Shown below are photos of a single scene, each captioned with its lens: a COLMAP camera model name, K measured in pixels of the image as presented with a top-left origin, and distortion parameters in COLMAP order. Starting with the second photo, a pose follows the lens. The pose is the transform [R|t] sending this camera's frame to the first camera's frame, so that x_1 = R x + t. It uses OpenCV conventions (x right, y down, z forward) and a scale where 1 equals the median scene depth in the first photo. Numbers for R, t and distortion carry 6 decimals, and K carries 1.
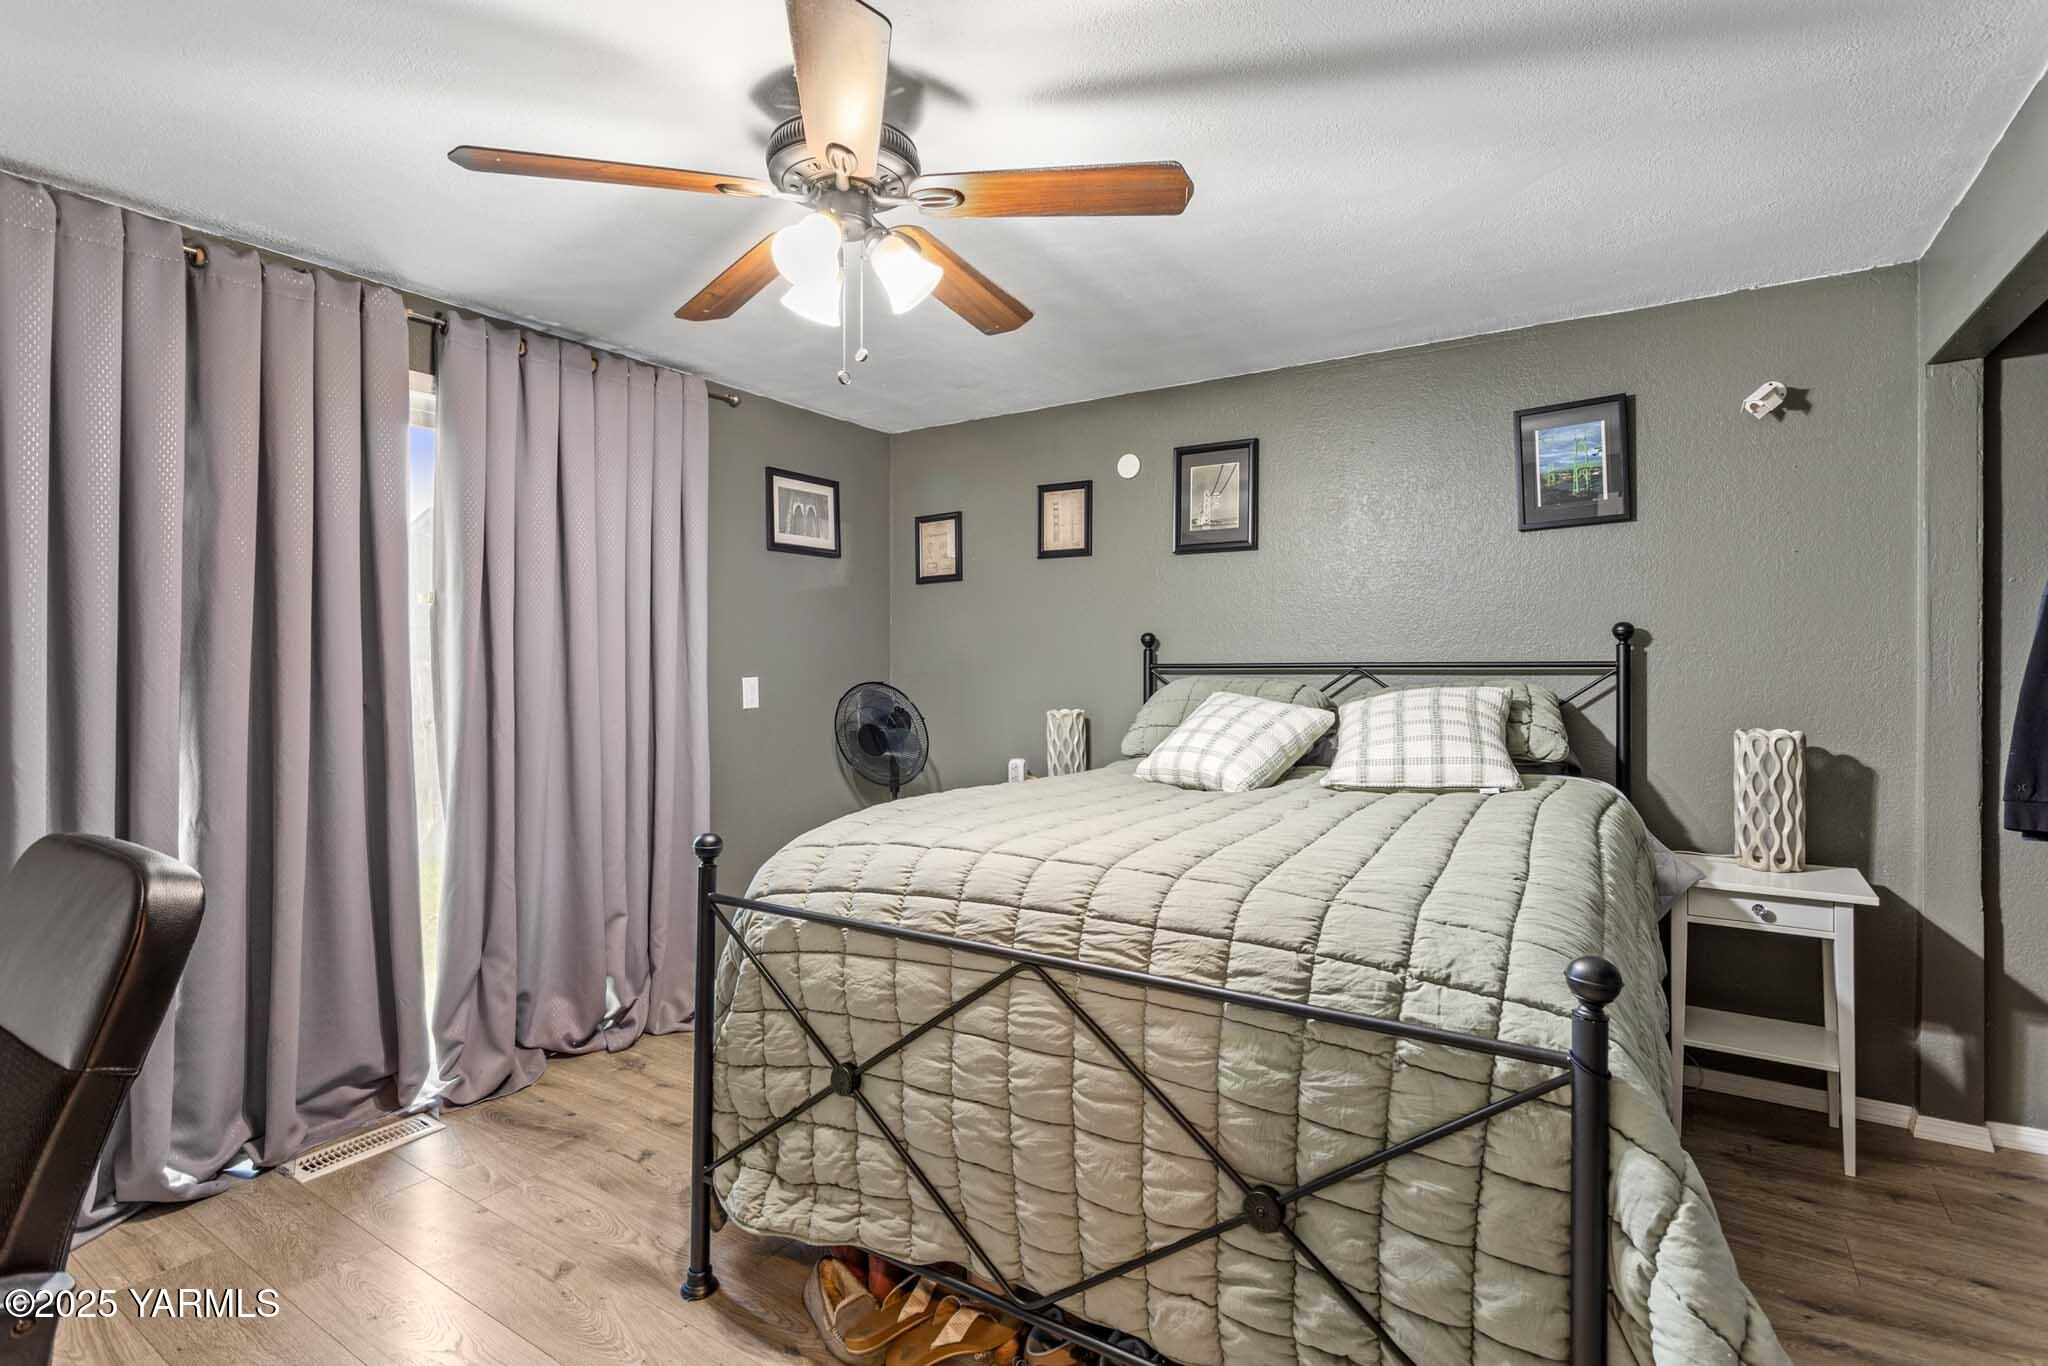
lens RADIAL K [[978.1, 0, 1022.8], [0, 978.1, 668.7], [0, 0, 1]] dist [-0.003406, -0.000337]
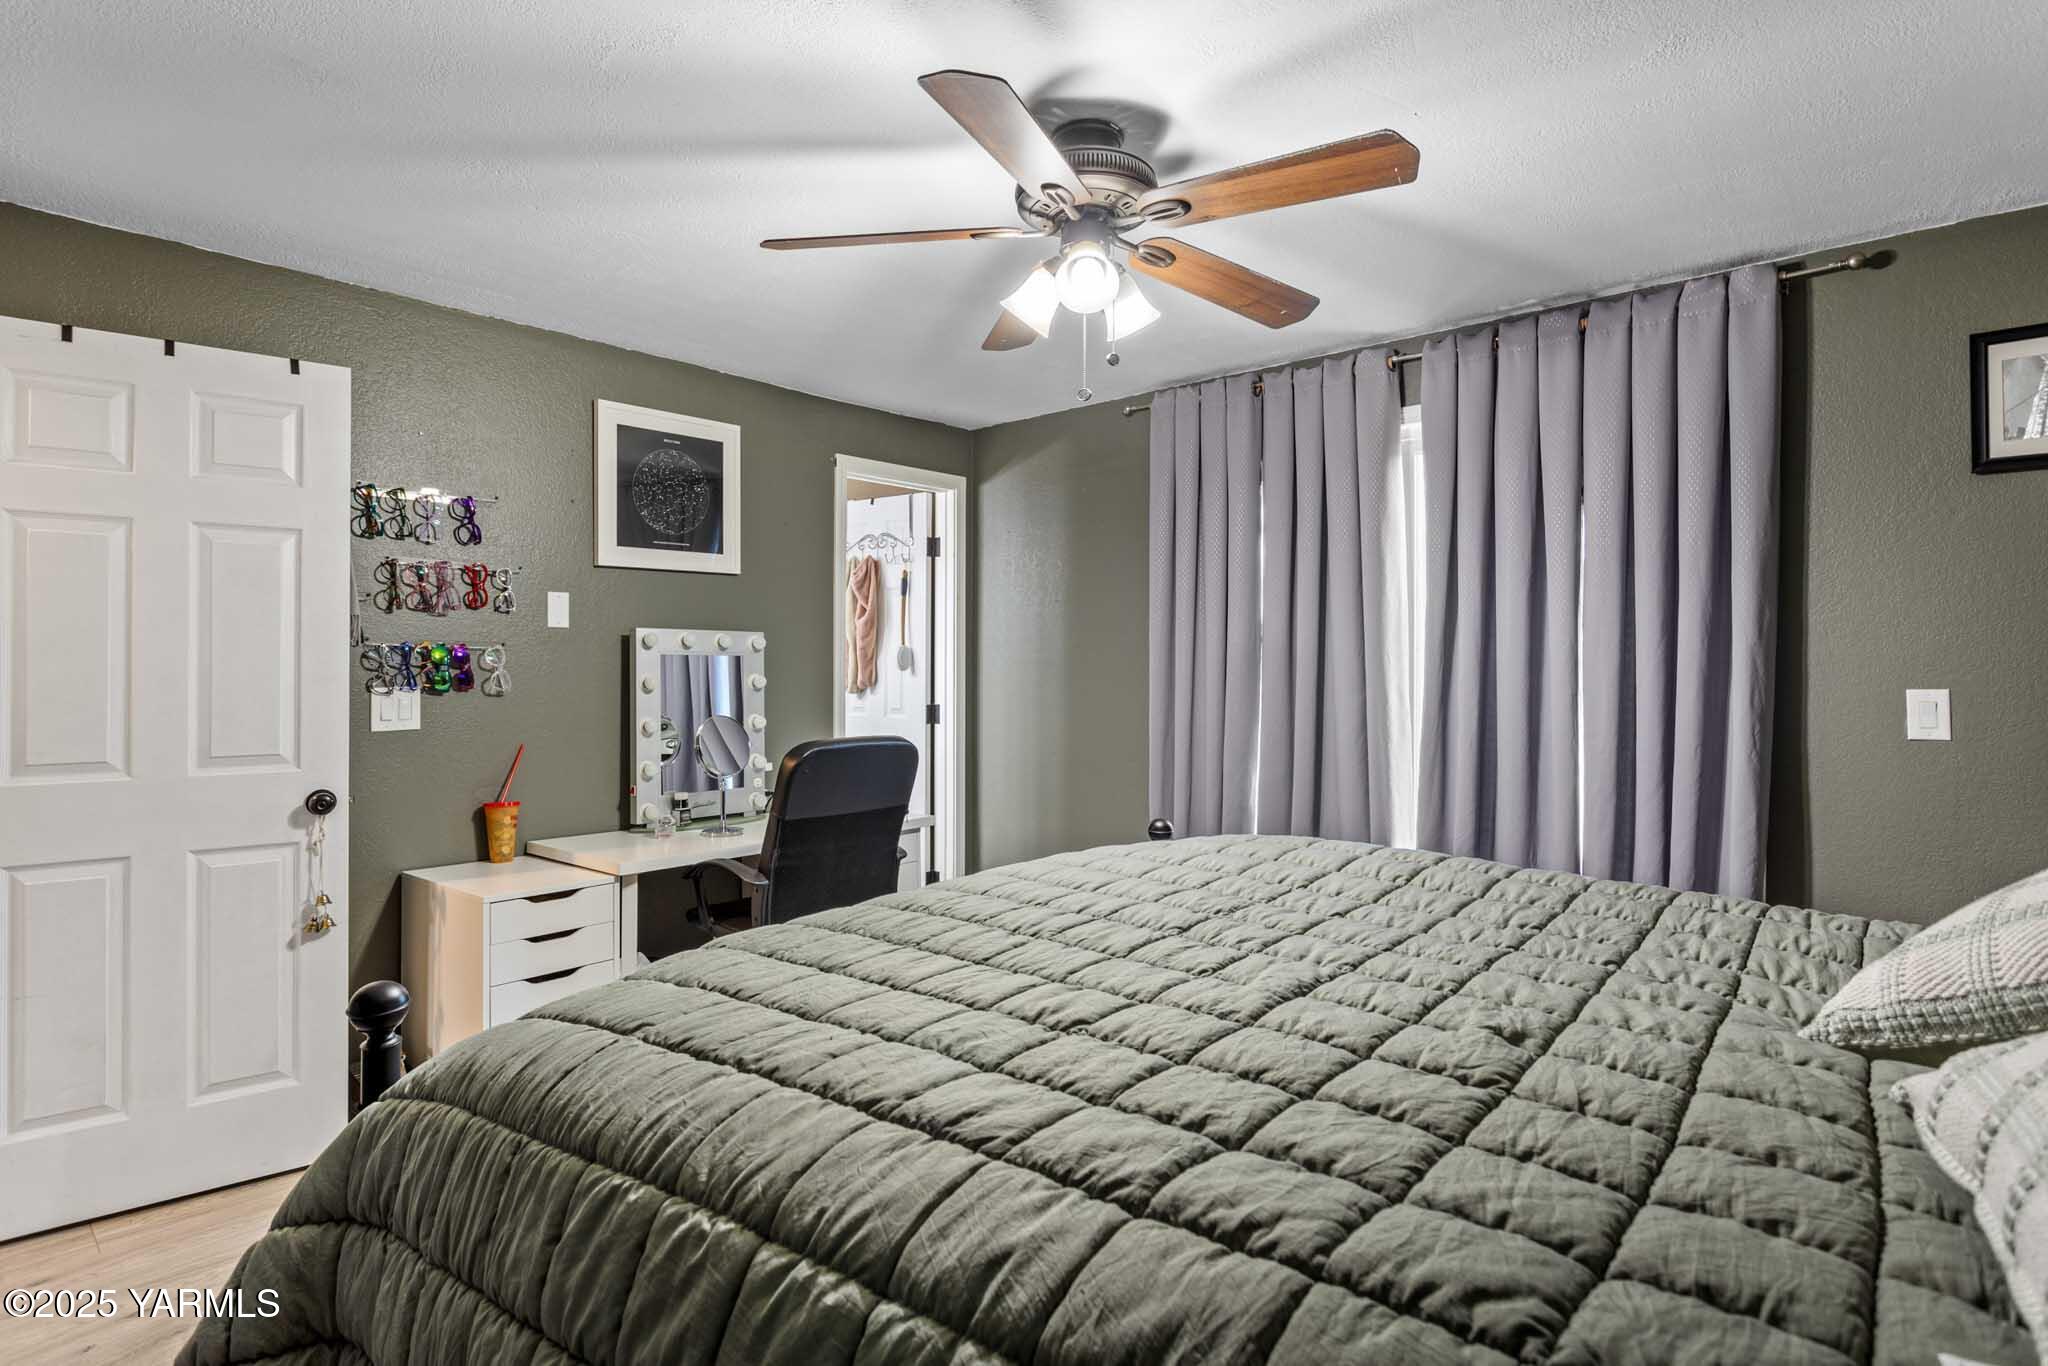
lens RADIAL K [[1105.8, 0, 1024.3], [0, 1105.8, 684.3], [0, 0, 1]] dist [-0.000086, -0.000259]
pose [[-0.140710, 0.001646, -0.990050, 0.688044], [-0.005301, 0.999983, 0.002416, 0.009729], [0.990037, 0.005588, -0.140699, 0.745754]]
